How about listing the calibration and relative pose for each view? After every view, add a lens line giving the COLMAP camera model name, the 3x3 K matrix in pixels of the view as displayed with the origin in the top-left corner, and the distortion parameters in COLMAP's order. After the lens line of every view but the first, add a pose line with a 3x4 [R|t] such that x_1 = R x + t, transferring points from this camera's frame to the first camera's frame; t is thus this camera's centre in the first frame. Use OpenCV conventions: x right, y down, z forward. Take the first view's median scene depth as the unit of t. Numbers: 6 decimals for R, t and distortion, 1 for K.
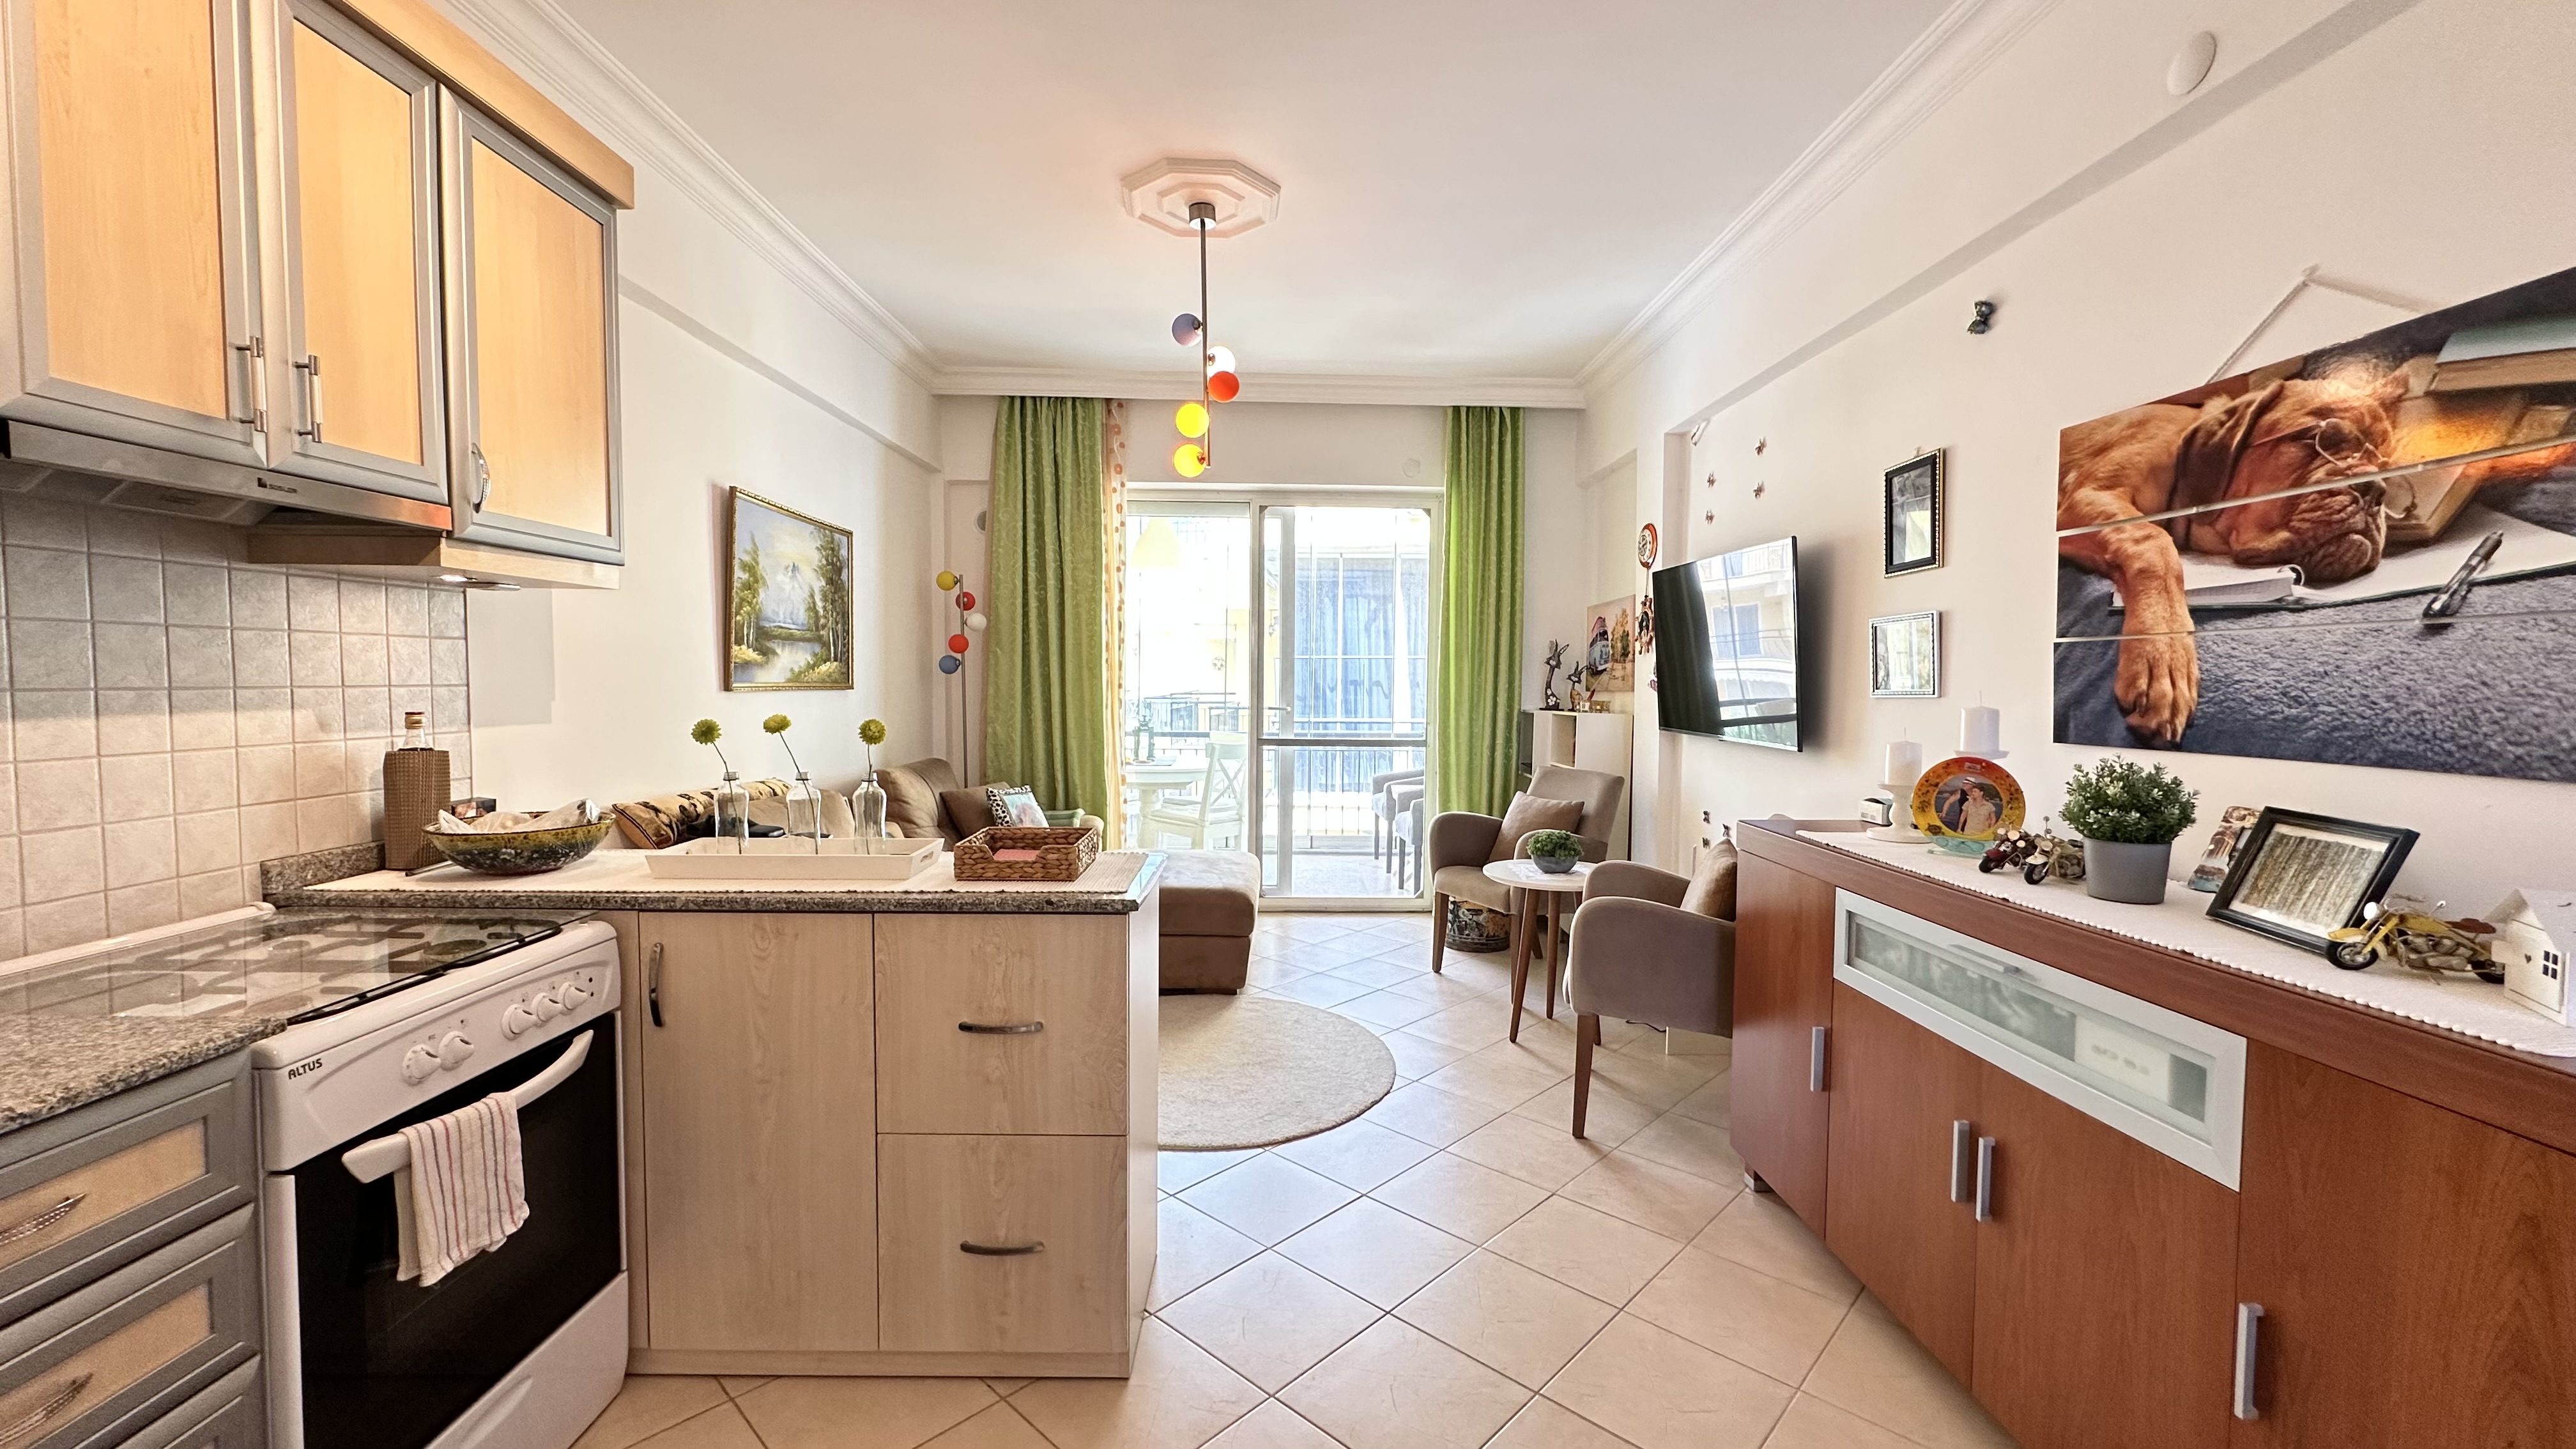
lens RADIAL K [[1025.9, 0, 1279.0], [0, 1025.9, 725.1], [0, 0, 1]] dist [-0.002966, 0.001515]
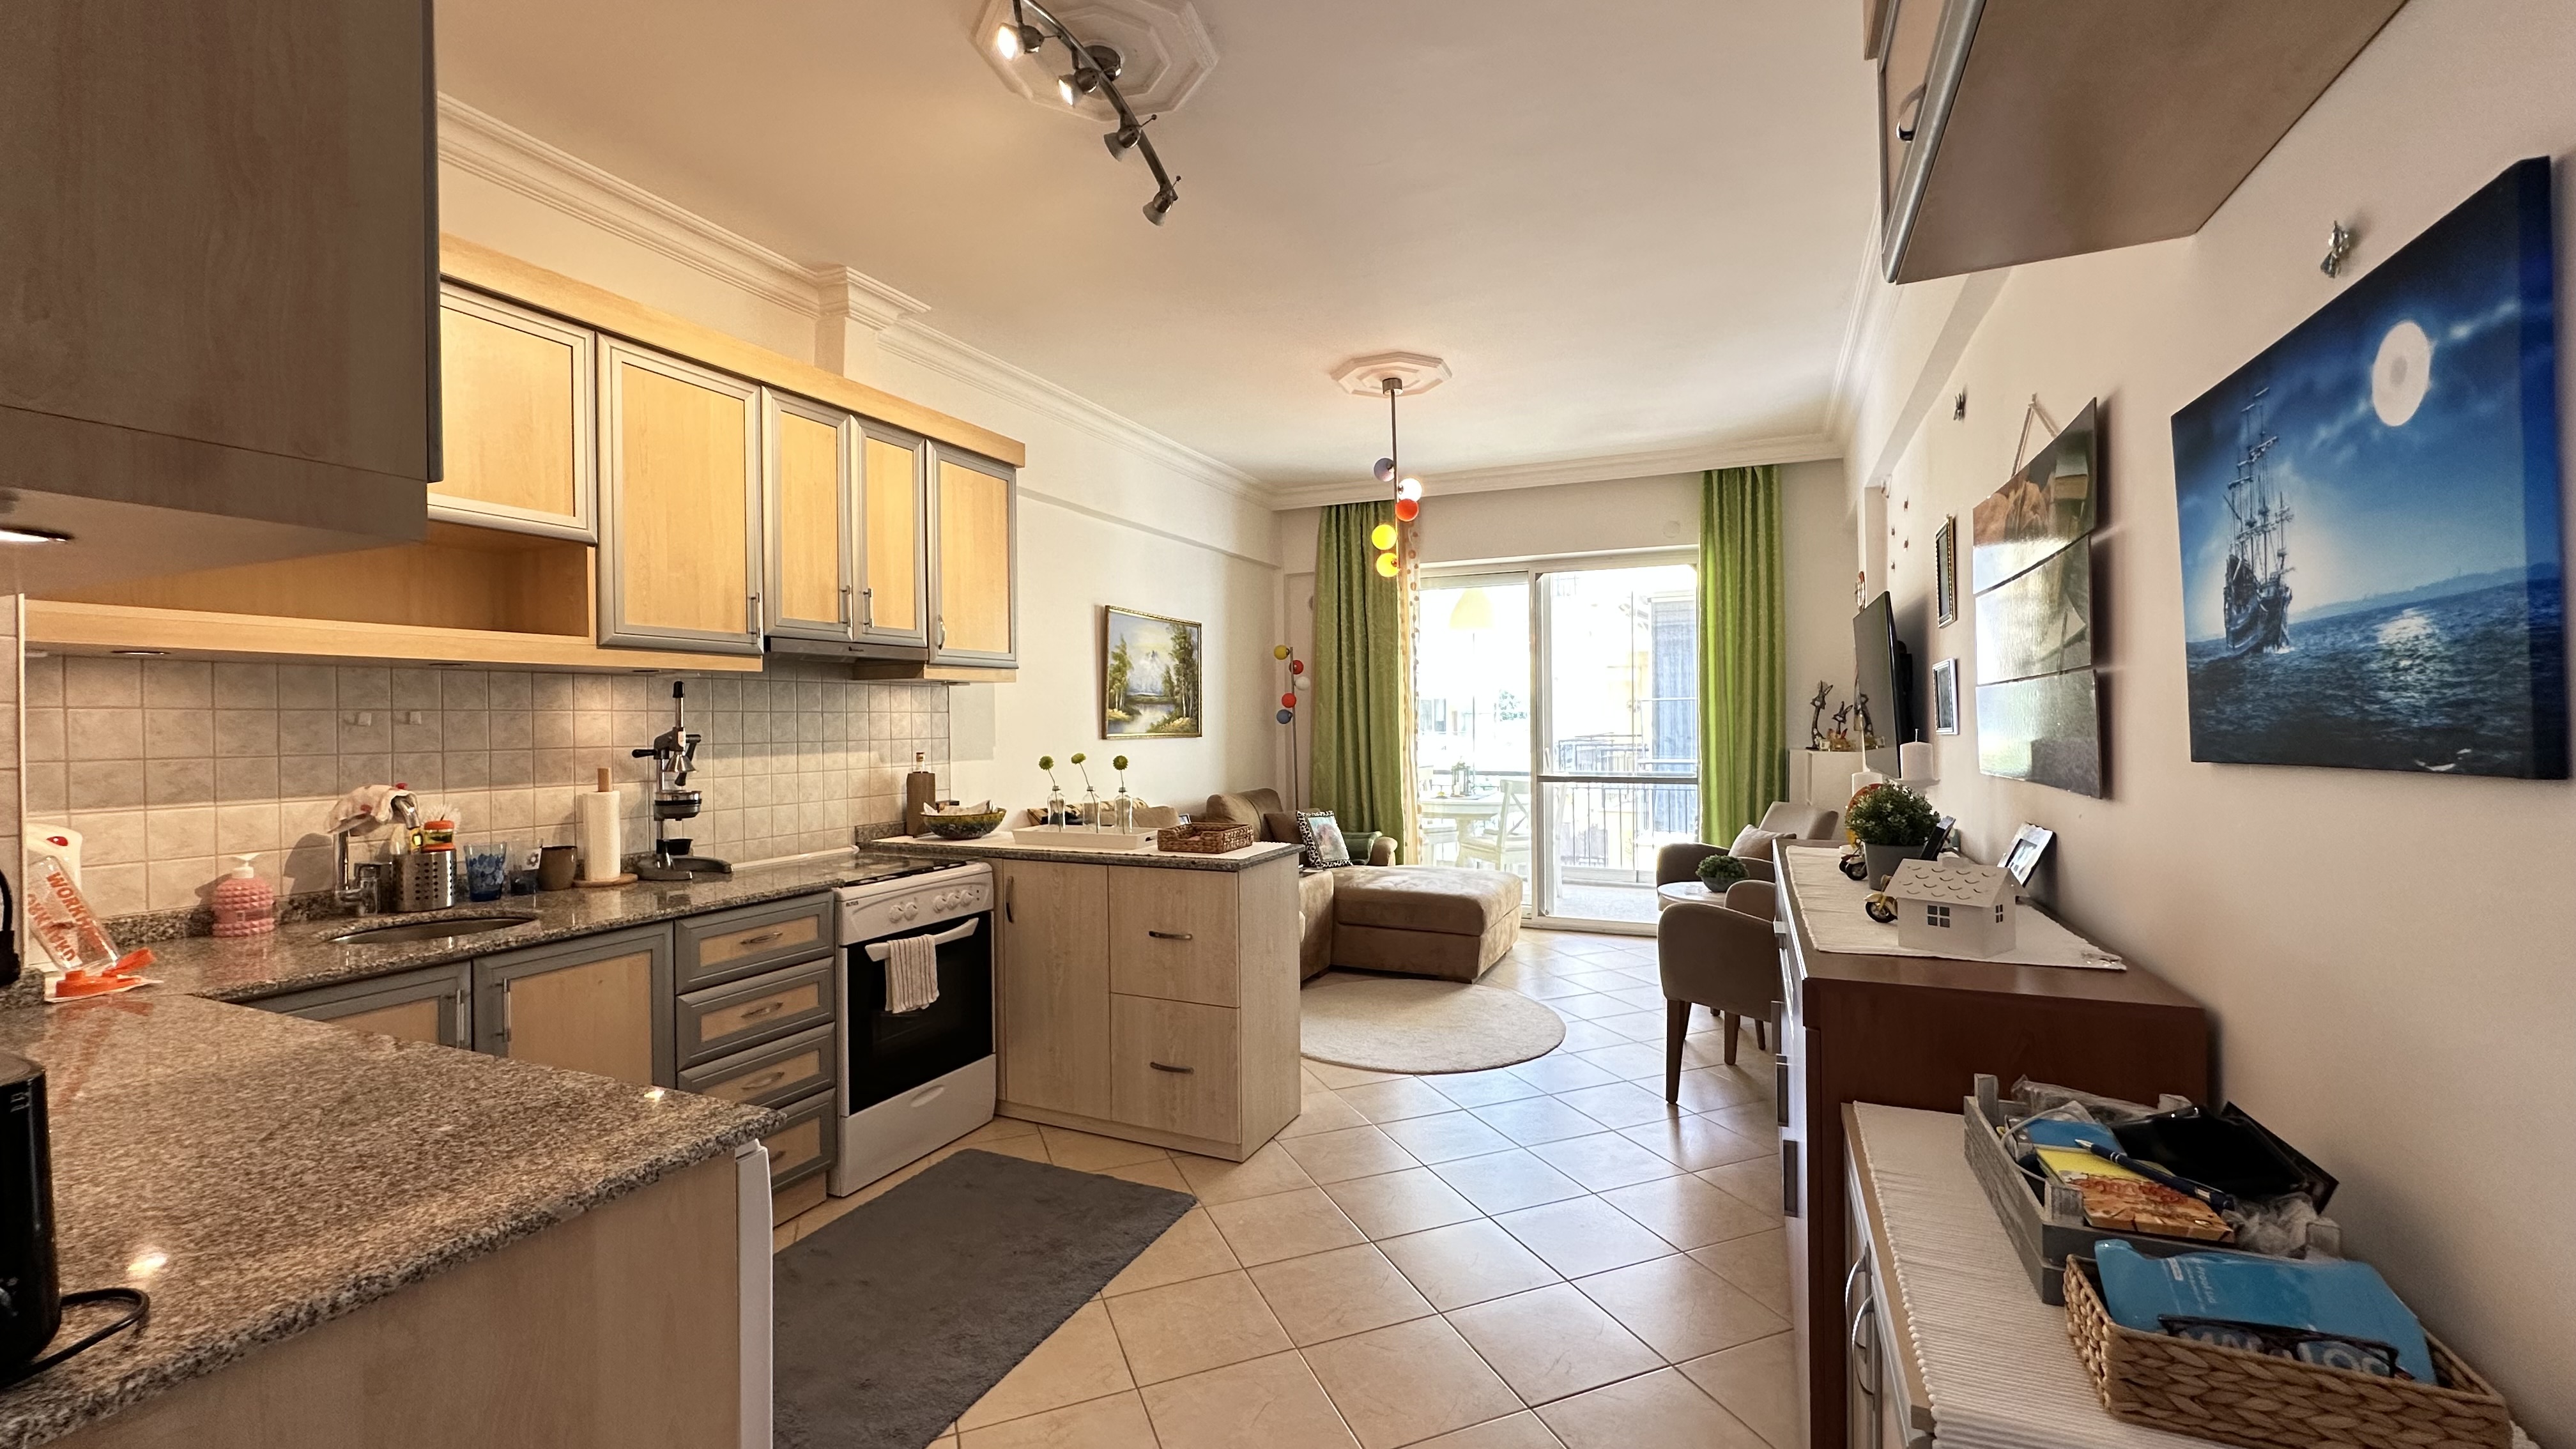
lens RADIAL K [[1025.9, 0, 1279.5], [0, 1025.9, 725.7], [0, 0, 1]] dist [-0.002966, 0.001515]
pose [[0.904986, -0.015421, -0.425162, 0.338568], [-0.002310, 0.999150, -0.041158, 0.008541], [0.425435, 0.038230, 0.904181, -0.260048]]
